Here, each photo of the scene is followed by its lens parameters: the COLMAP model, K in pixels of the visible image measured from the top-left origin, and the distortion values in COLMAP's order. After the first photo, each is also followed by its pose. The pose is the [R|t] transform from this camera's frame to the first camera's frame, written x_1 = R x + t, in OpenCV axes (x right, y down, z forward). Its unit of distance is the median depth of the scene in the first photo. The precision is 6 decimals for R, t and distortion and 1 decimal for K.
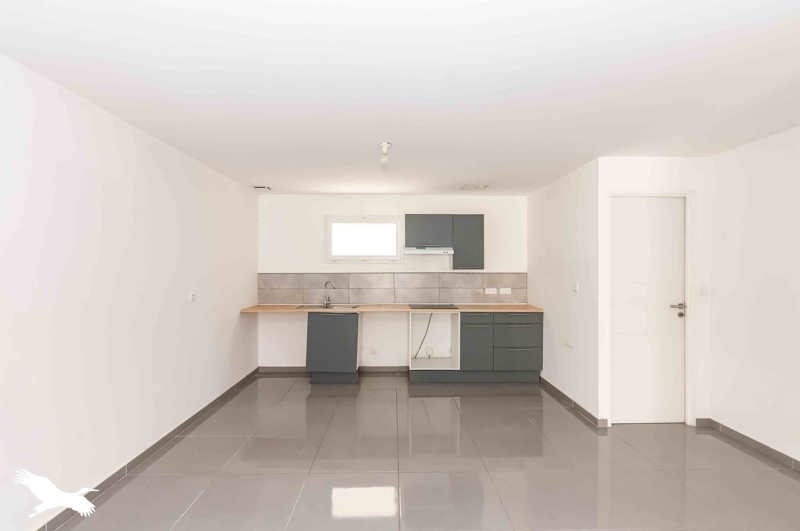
lens RADIAL K [[390.6, 0, 401.2], [0, 390.6, 274.0], [0, 0, 1]] dist [-0.003330, 0.000207]
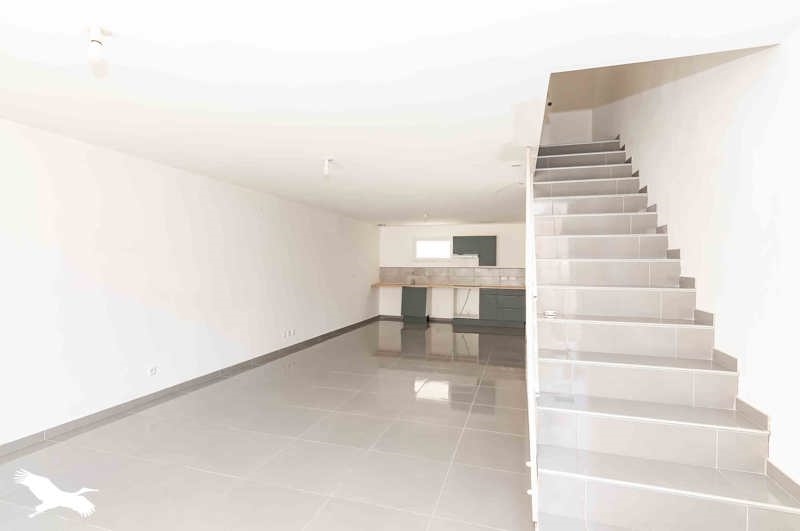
lens RADIAL K [[390.6, 0, 399.4], [0, 390.6, 263.0], [0, 0, 1]] dist [-0.003330, 0.000207]
pose [[0.953141, 0.007032, -0.302444, 0.330059], [-0.015143, 0.999586, -0.024483, 0.025424], [0.302147, 0.027916, 0.952853, -0.863788]]
